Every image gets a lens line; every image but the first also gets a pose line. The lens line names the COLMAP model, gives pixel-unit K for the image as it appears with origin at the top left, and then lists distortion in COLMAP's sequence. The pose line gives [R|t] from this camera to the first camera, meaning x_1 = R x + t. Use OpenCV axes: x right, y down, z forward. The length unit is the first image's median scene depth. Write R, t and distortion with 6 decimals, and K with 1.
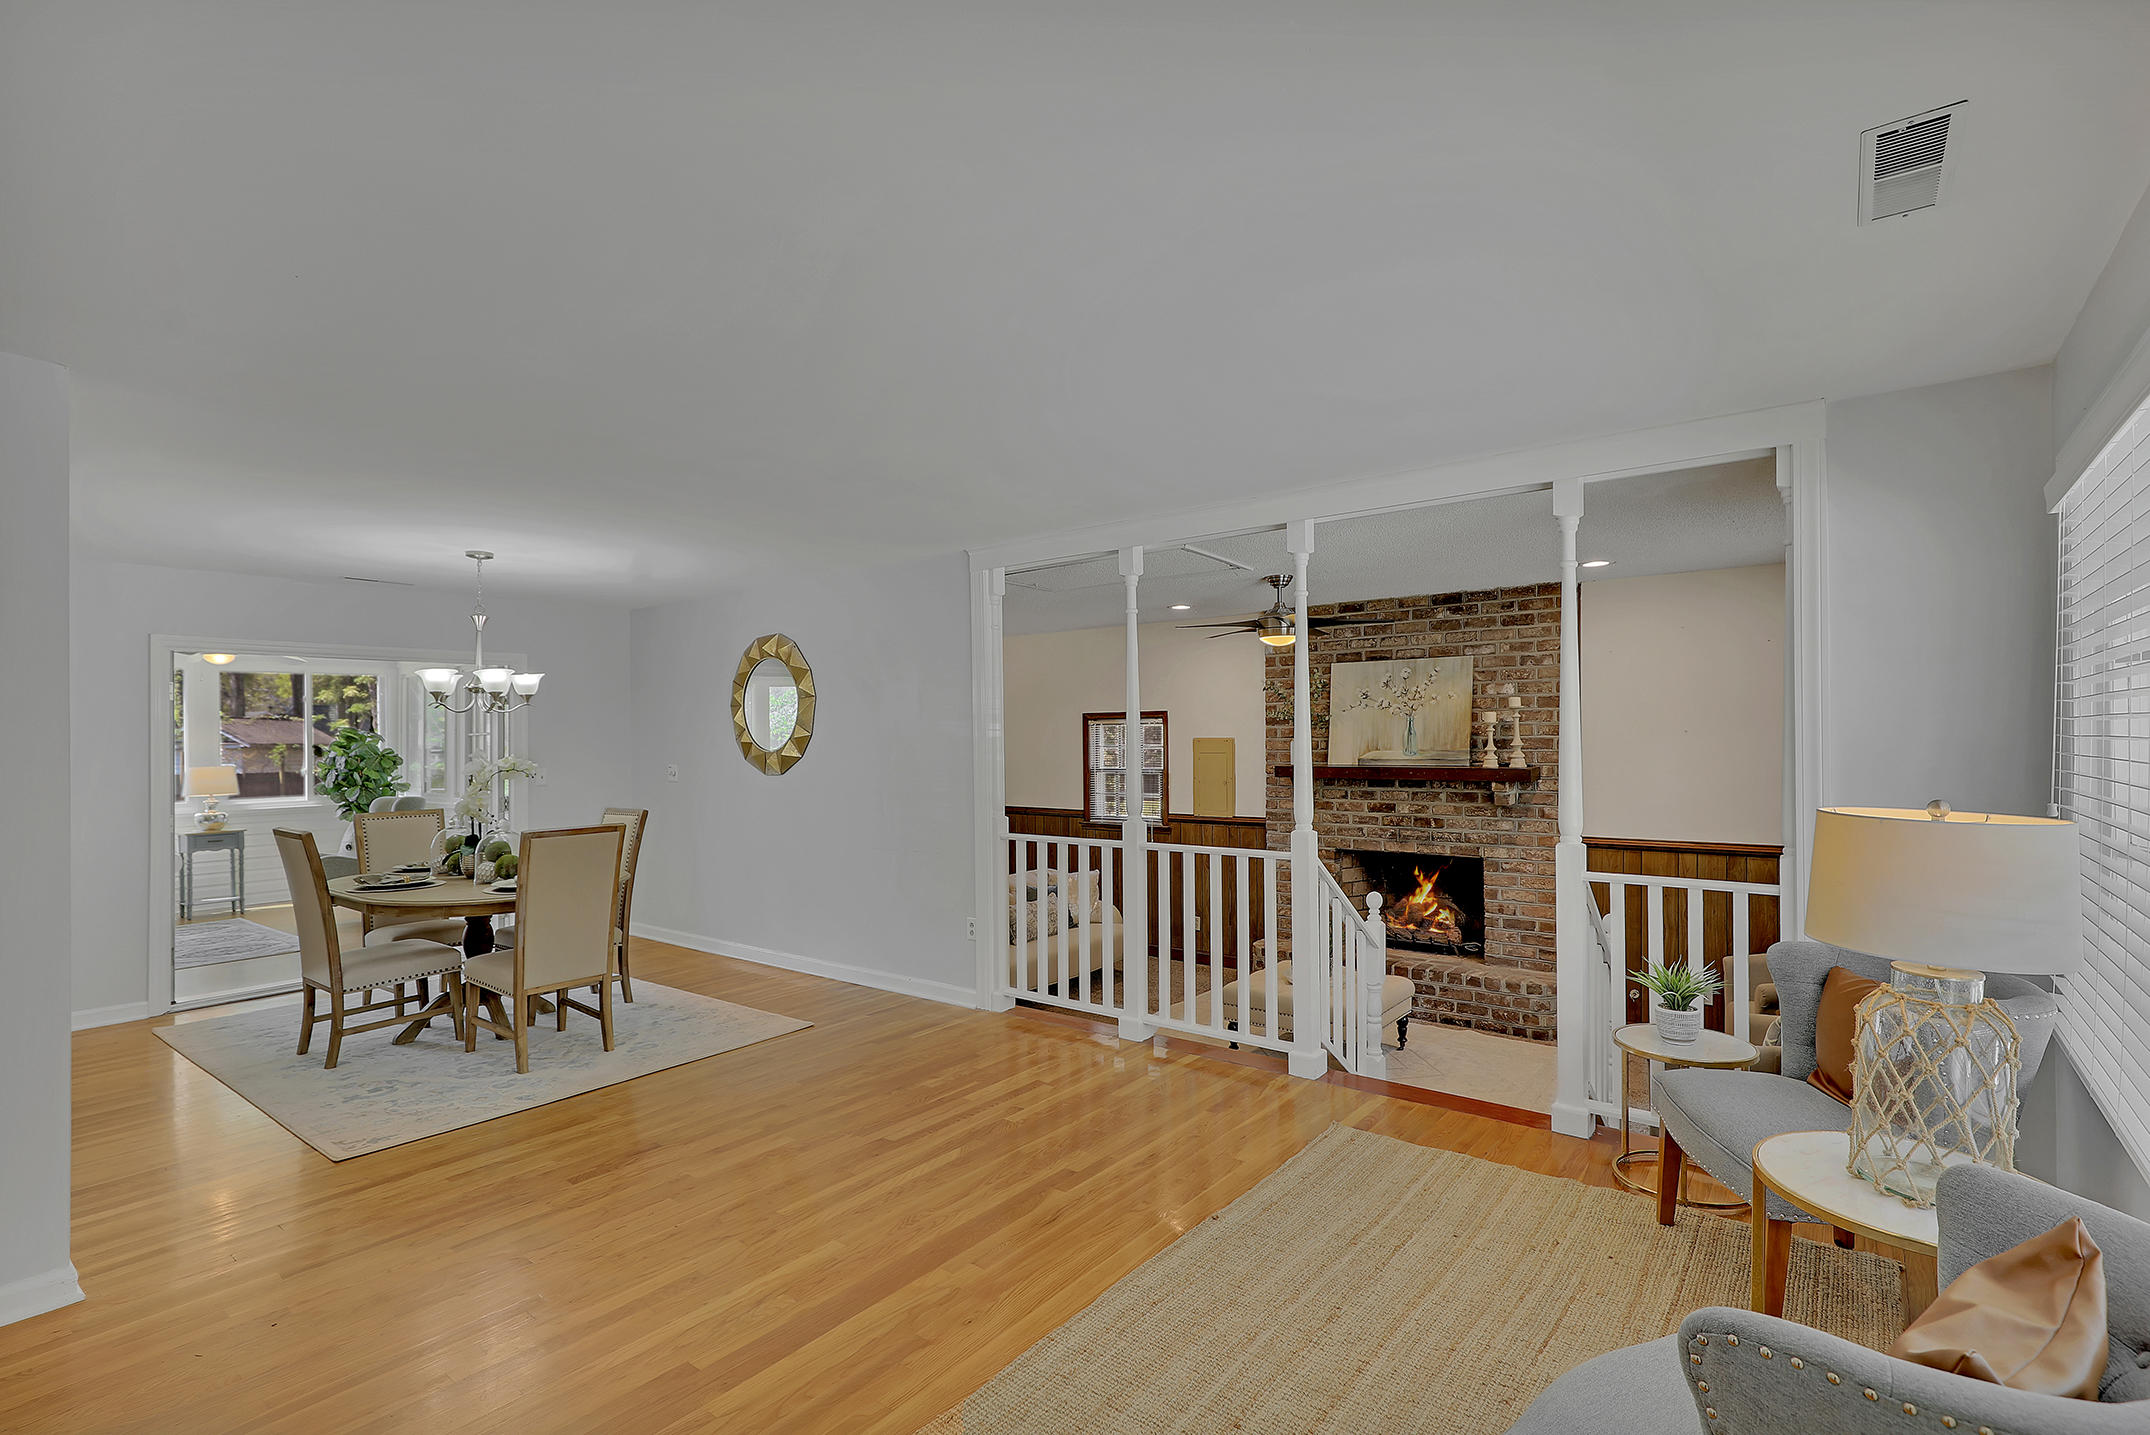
lens RADIAL K [[986.6, 0, 1092.1], [0, 986.6, 726.5], [0, 0, 1]] dist [0.002027, -0.001399]
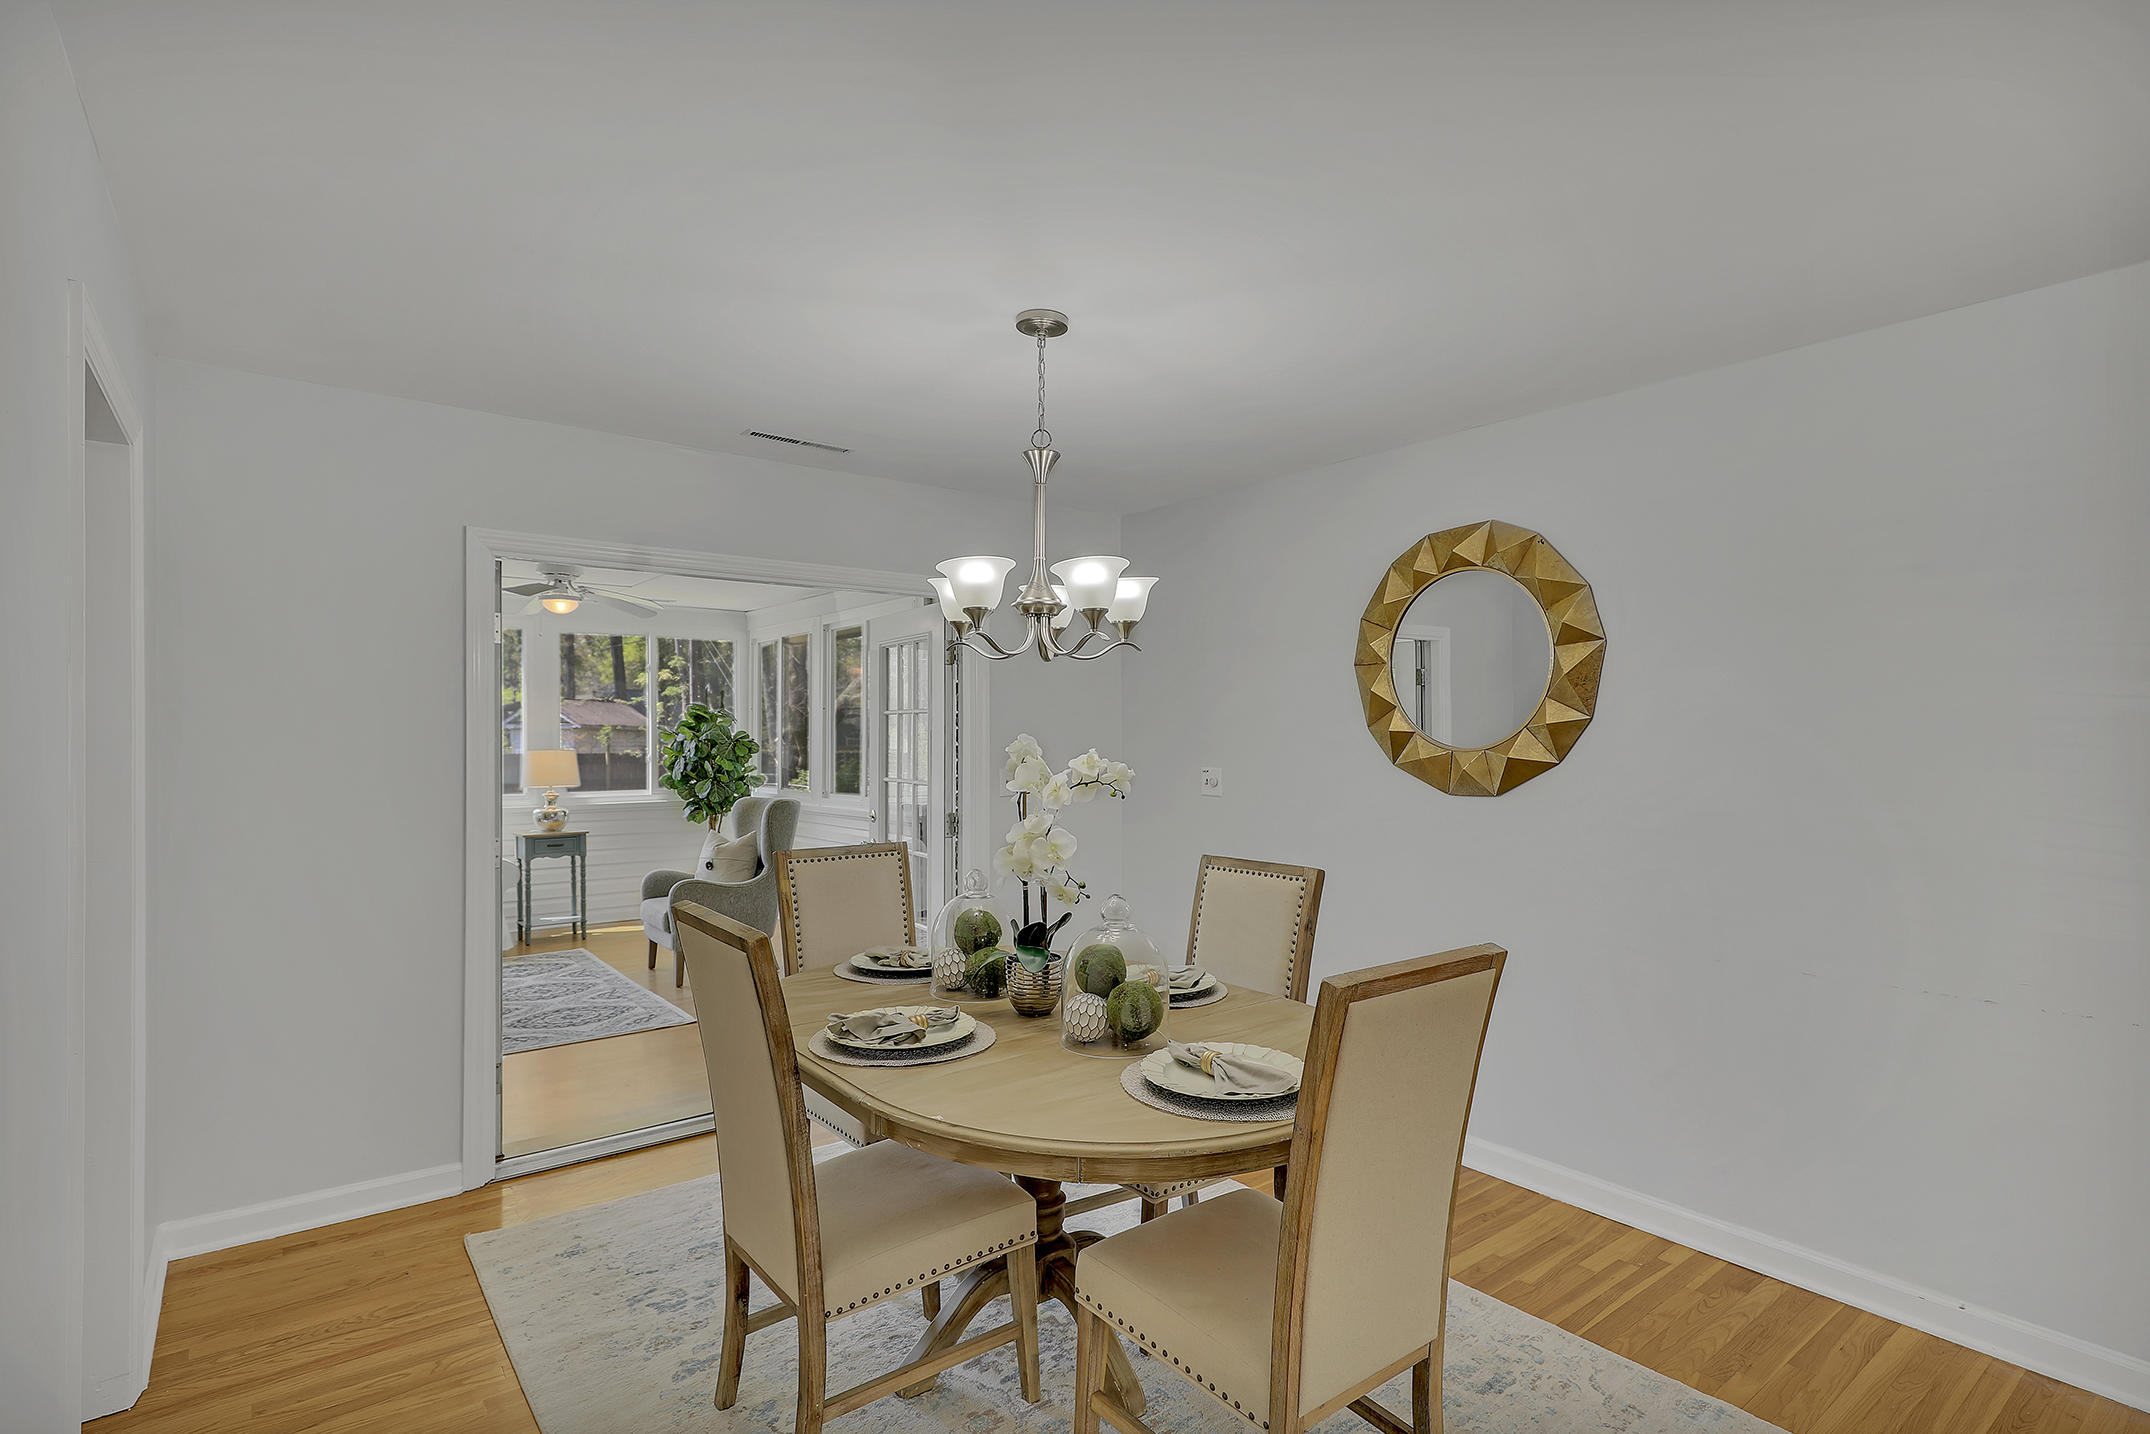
lens RADIAL K [[1036.1, 0, 1093.5], [0, 1036.1, 737.7], [0, 0, 1]] dist [-0.009439, 0.000109]
pose [[0.970386, 0.018537, -0.240847, -0.273460], [-0.014182, 0.999703, 0.019801, 0.007801], [0.241143, -0.015799, 0.970361, 0.304062]]
